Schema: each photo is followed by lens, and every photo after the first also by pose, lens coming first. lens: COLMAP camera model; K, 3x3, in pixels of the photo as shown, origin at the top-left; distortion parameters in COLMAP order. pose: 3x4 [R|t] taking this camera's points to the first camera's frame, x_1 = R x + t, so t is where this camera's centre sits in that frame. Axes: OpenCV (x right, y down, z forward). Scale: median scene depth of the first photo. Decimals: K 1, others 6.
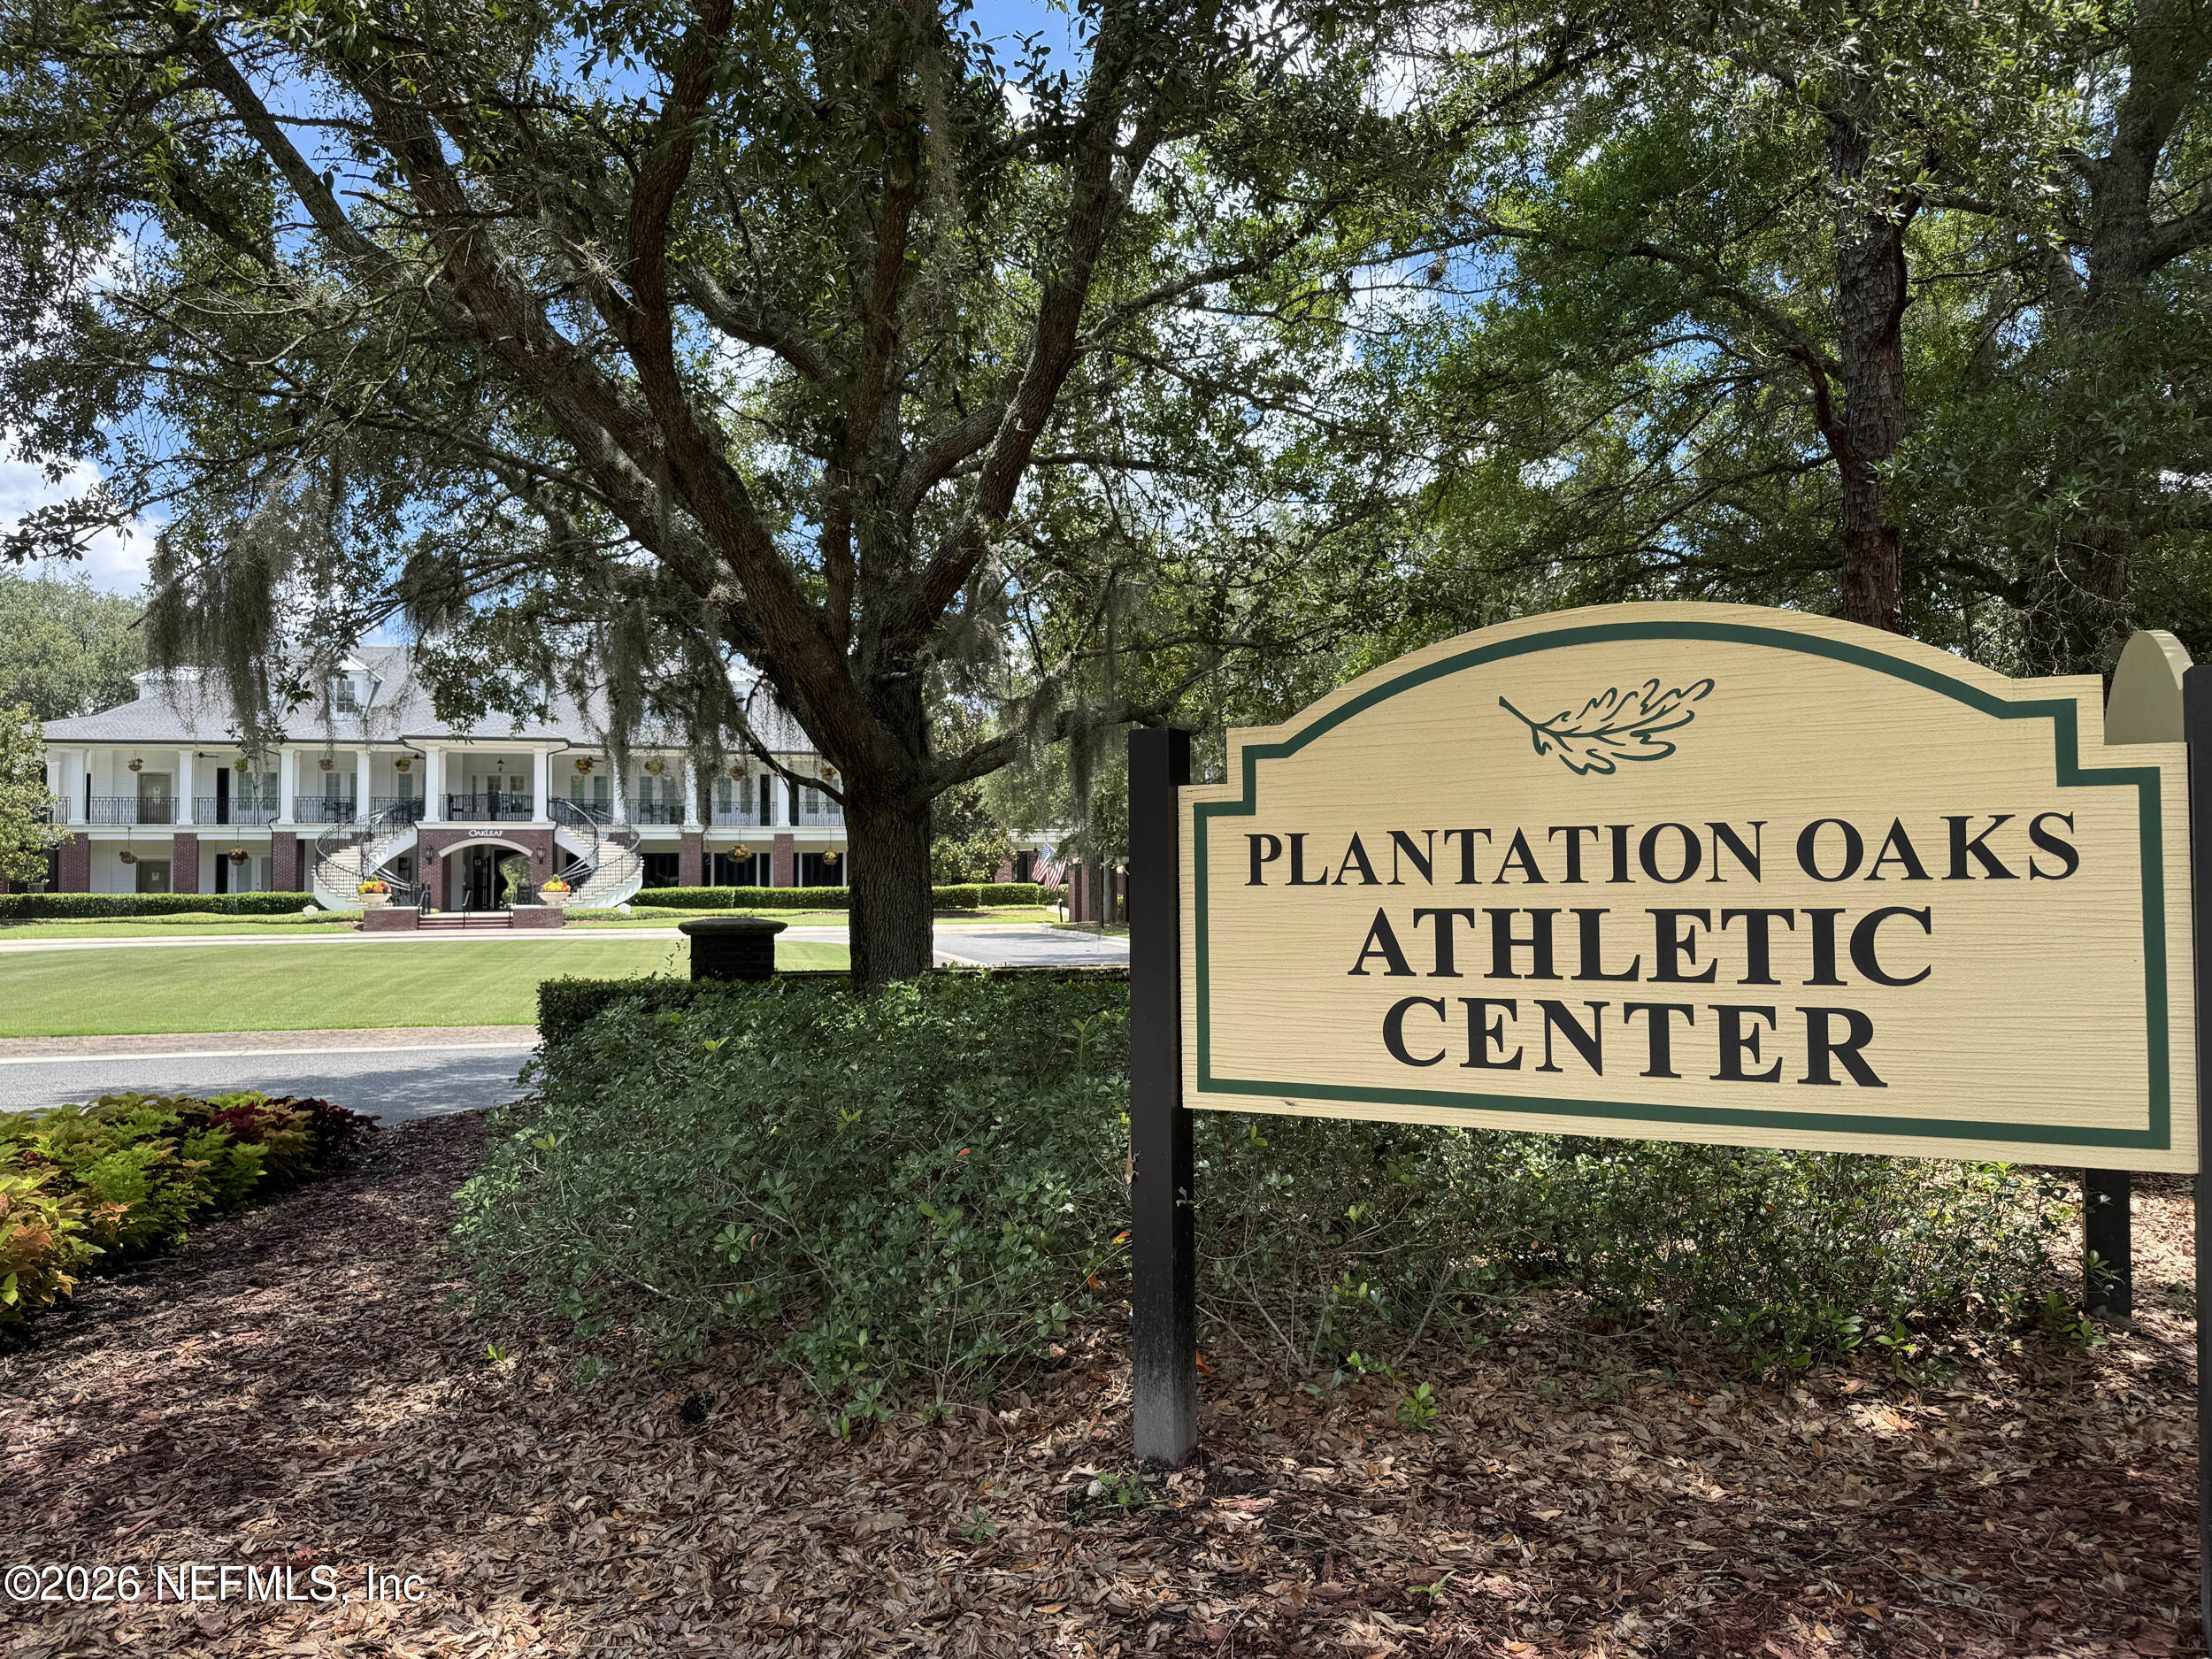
lens RADIAL K [[1617.0, 0, 1107.1], [0, 1617.0, 833.1], [0, 0, 1]] dist [0.000254, -0.000989]
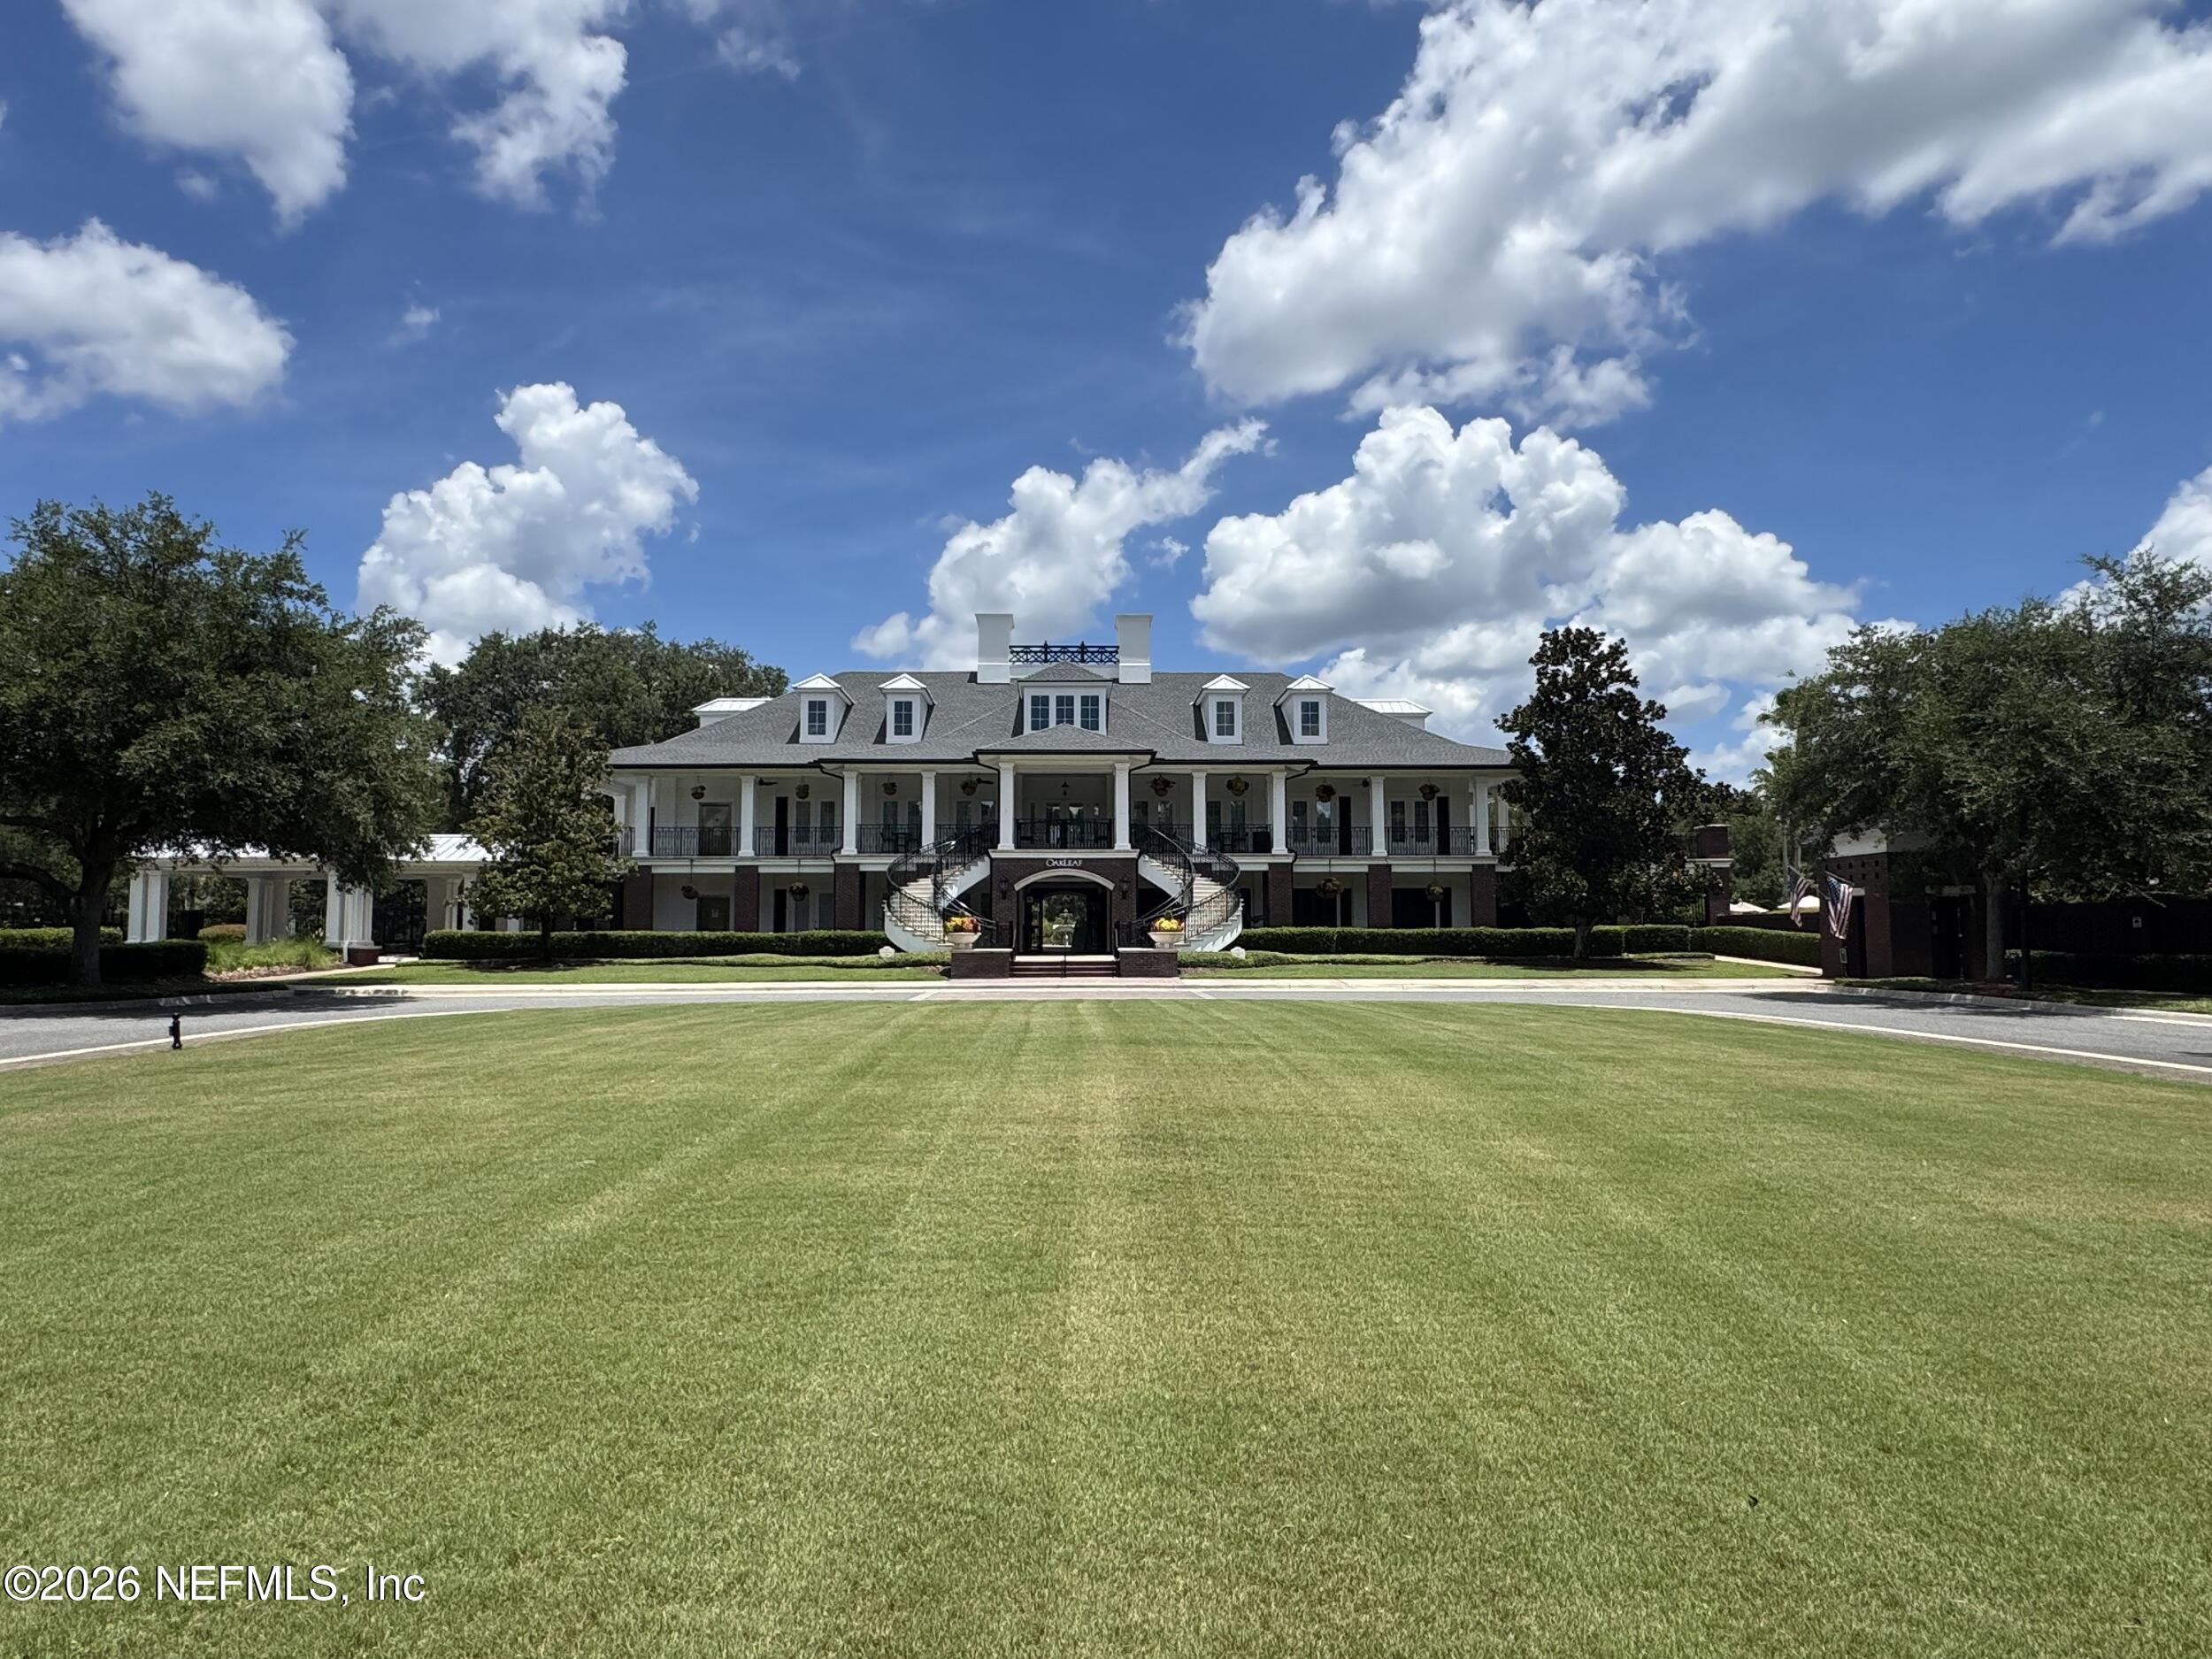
lens RADIAL K [[1341.5, 0, 1105.2], [0, 1341.5, 826.5], [0, 0, 1]] dist [0.001930, 0.000025]
pose [[0.972646, -0.013470, -0.231904, -0.196670], [0.003313, 0.999020, -0.044133, 0.012202], [0.232271, 0.042158, 0.971737, 0.308828]]
